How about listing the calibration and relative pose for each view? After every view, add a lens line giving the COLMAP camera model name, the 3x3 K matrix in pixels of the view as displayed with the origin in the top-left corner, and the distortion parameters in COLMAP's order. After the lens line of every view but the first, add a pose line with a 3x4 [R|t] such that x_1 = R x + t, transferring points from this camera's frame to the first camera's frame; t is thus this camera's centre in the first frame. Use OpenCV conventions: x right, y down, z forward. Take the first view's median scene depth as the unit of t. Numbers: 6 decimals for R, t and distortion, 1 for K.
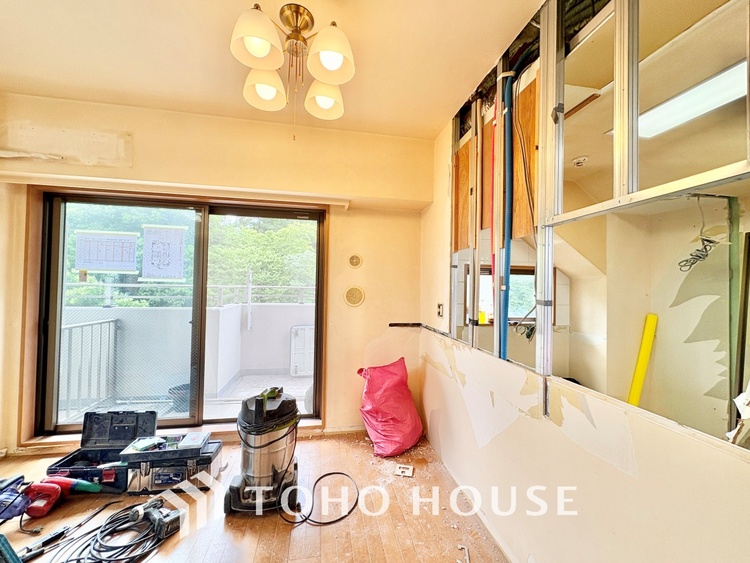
lens RADIAL K [[299.3, 0, 374.5], [0, 299.3, 281.8], [0, 0, 1]] dist [0.000083, 0.000195]
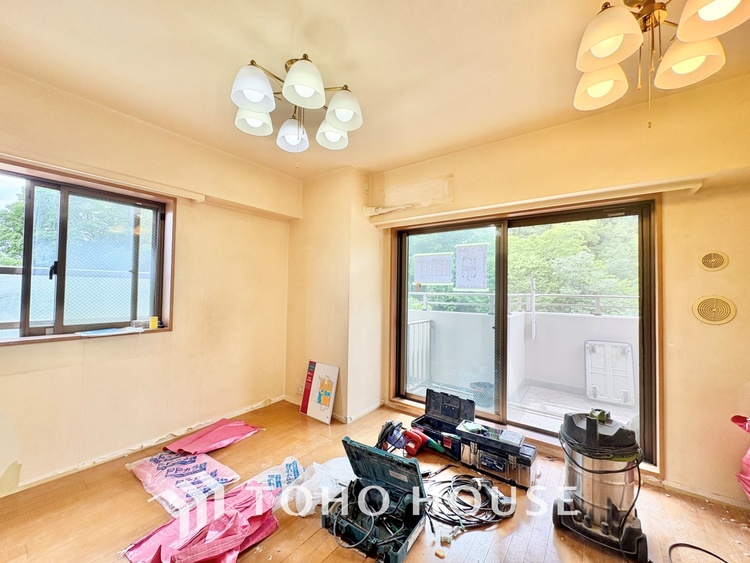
lens RADIAL K [[299.3, 0, 374.6], [0, 299.3, 281.4], [0, 0, 1]] dist [0.000083, 0.000195]
pose [[0.686012, -0.027611, -0.727066, -0.123347], [0.009708, 0.999538, -0.028798, -0.009558], [0.727526, 0.012697, 0.685963, -0.099283]]
